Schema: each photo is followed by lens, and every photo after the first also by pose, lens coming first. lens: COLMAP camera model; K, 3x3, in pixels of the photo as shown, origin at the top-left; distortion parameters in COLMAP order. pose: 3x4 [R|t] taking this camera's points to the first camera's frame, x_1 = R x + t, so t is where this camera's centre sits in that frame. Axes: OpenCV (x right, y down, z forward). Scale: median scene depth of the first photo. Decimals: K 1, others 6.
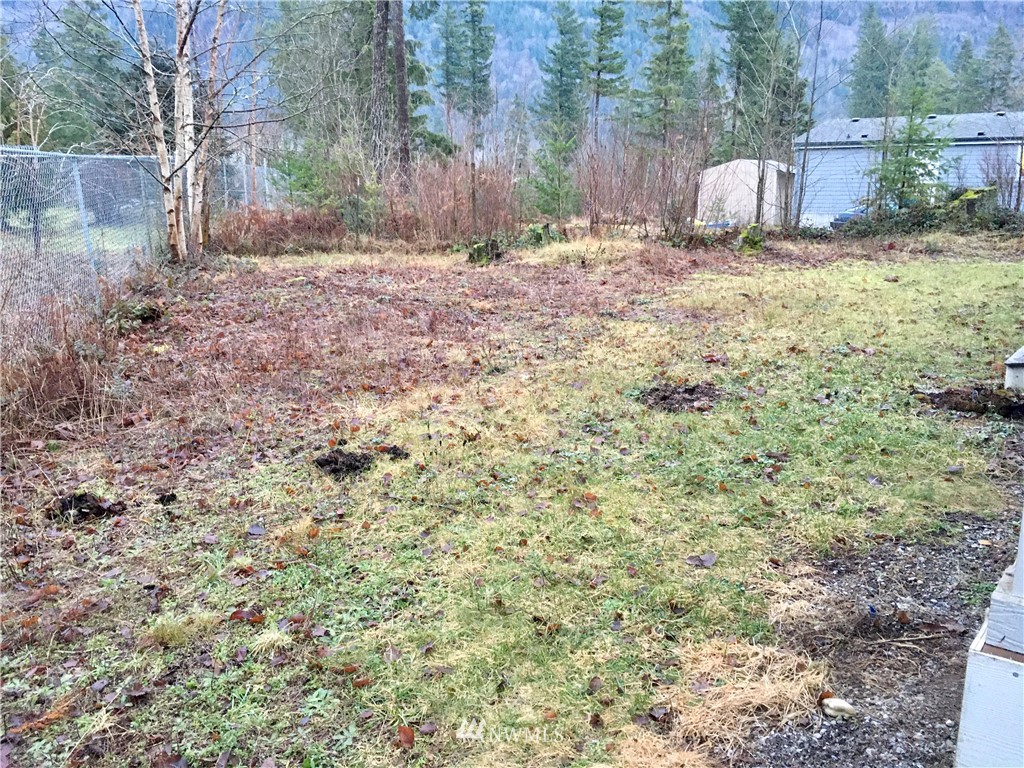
lens RADIAL K [[866.5, 0, 512.4], [0, 866.5, 381.4], [0, 0, 1]] dist [0.086766, -0.119864]
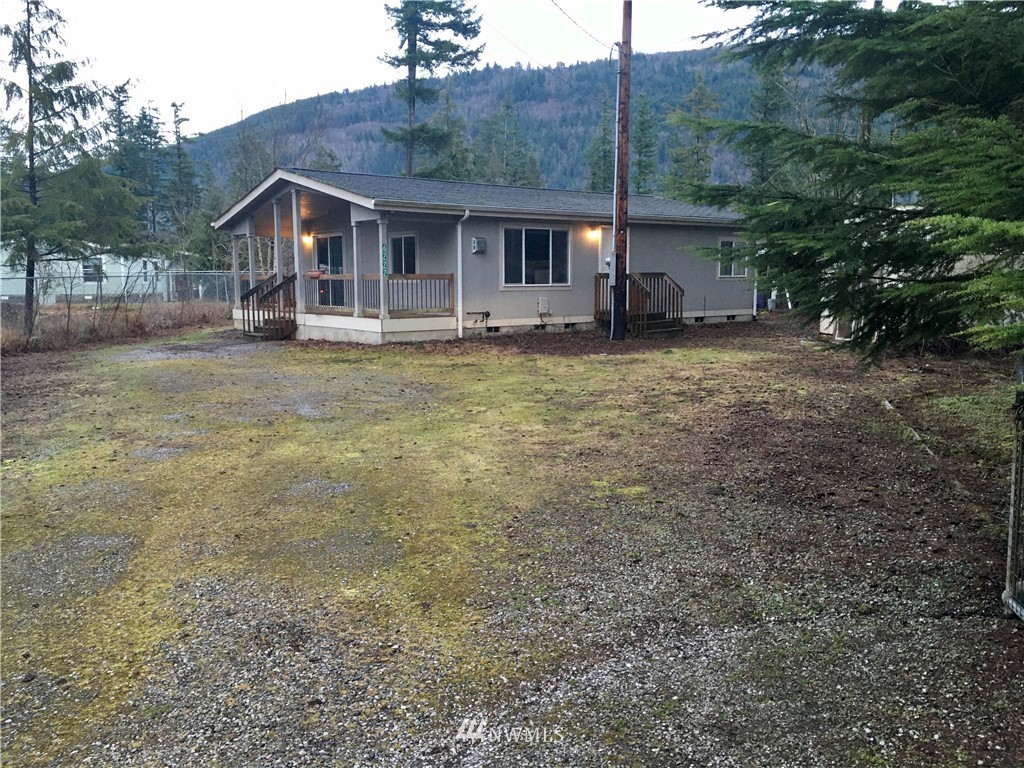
lens RADIAL K [[866.5, 0, 512.4], [0, 866.5, 381.4], [0, 0, 1]] dist [0.086766, -0.119864]
pose [[0.966209, 0.027484, -0.256290, 1.173912], [-0.054911, 0.993423, -0.100481, 0.362378], [0.251843, 0.111159, 0.961363, -1.589988]]
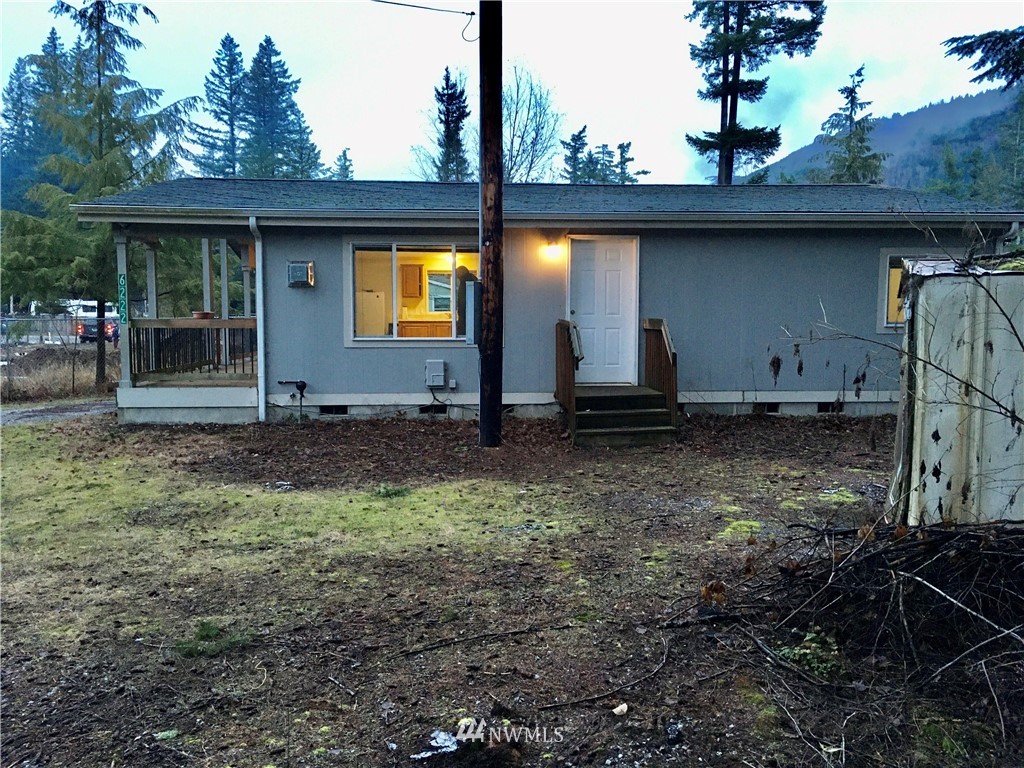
lens RADIAL K [[866.5, 0, 512.4], [0, 866.5, 381.4], [0, 0, 1]] dist [0.086766, -0.119864]
pose [[0.659046, 0.058599, -0.749817, 1.587508], [-0.170794, 0.982574, -0.073329, 0.119220], [0.732454, 0.176392, 0.657570, -0.595733]]
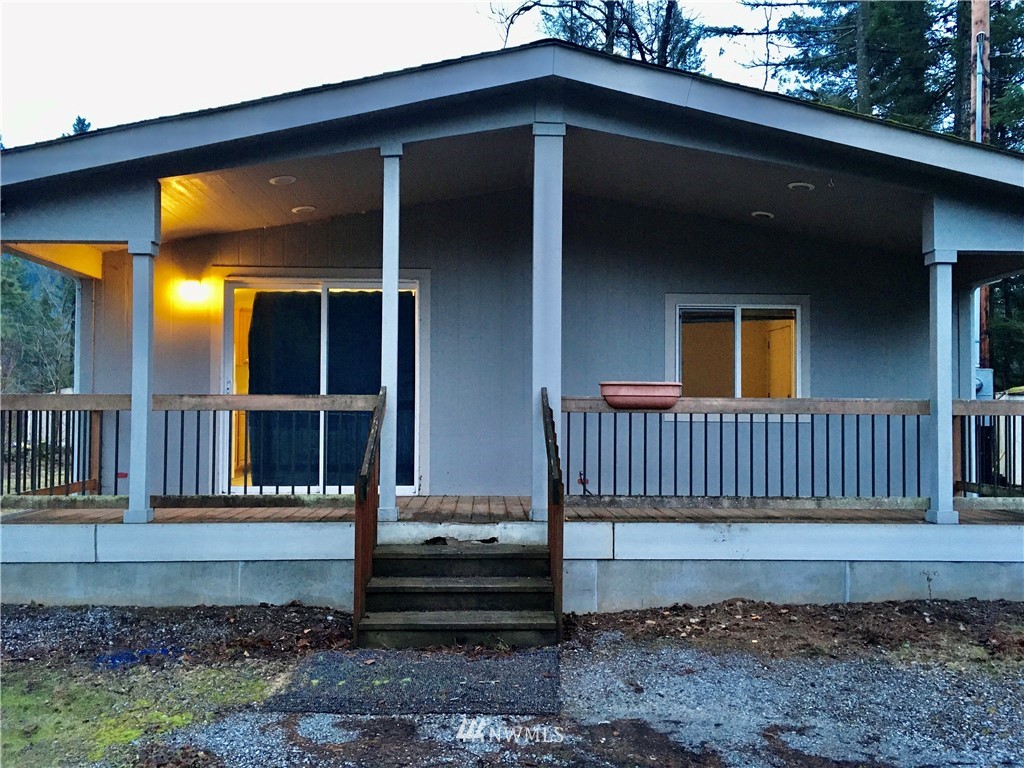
lens RADIAL K [[866.5, 0, 512.4], [0, 866.5, 381.4], [0, 0, 1]] dist [0.086766, -0.119864]
pose [[0.773470, 0.025379, 0.633324, -0.004529], [0.135799, 0.969360, -0.204695, 0.105783], [-0.619114, 0.244331, 0.746324, -0.475132]]
